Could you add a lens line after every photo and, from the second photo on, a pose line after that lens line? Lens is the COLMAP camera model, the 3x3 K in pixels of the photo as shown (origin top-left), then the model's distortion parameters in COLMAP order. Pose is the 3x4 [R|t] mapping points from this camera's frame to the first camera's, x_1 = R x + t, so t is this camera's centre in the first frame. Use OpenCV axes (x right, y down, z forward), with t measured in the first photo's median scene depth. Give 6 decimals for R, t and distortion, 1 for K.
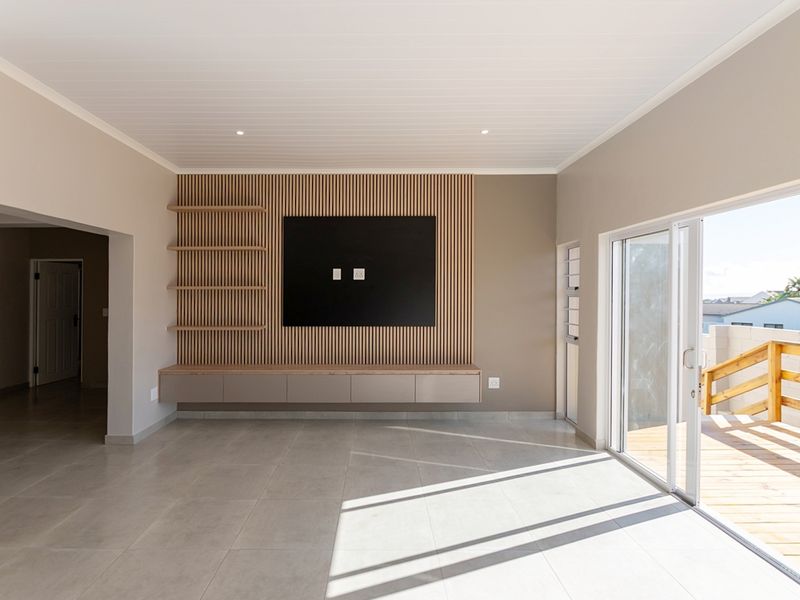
lens RADIAL K [[427.0, 0, 383.8], [0, 427.0, 295.7], [0, 0, 1]] dist [0.001063, -0.000017]
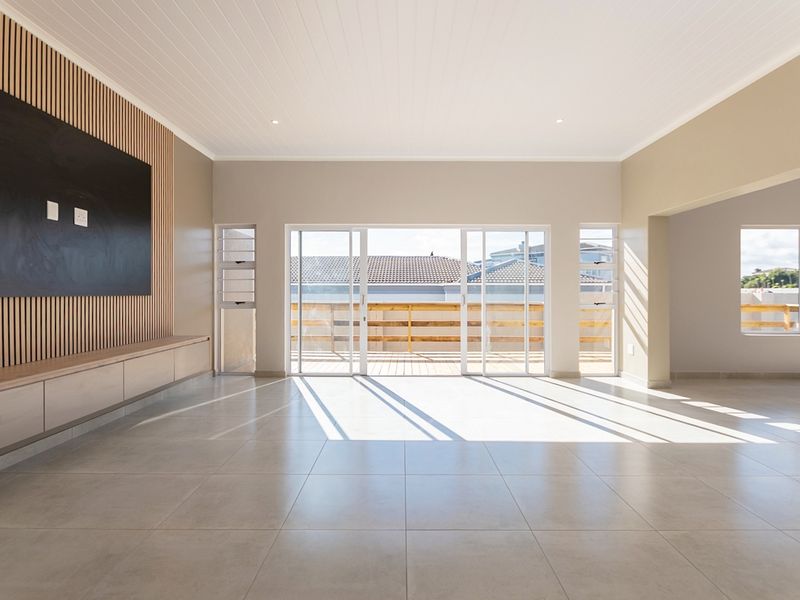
lens RADIAL K [[410.3, 0, 399.1], [0, 410.3, 294.7], [0, 0, 1]] dist [-0.000737, -0.000482]
pose [[0.015264, -0.005987, 0.999866, -0.688582], [0.004661, 0.999972, 0.005916, 0.067929], [-0.999873, 0.004570, 0.015291, 0.496613]]
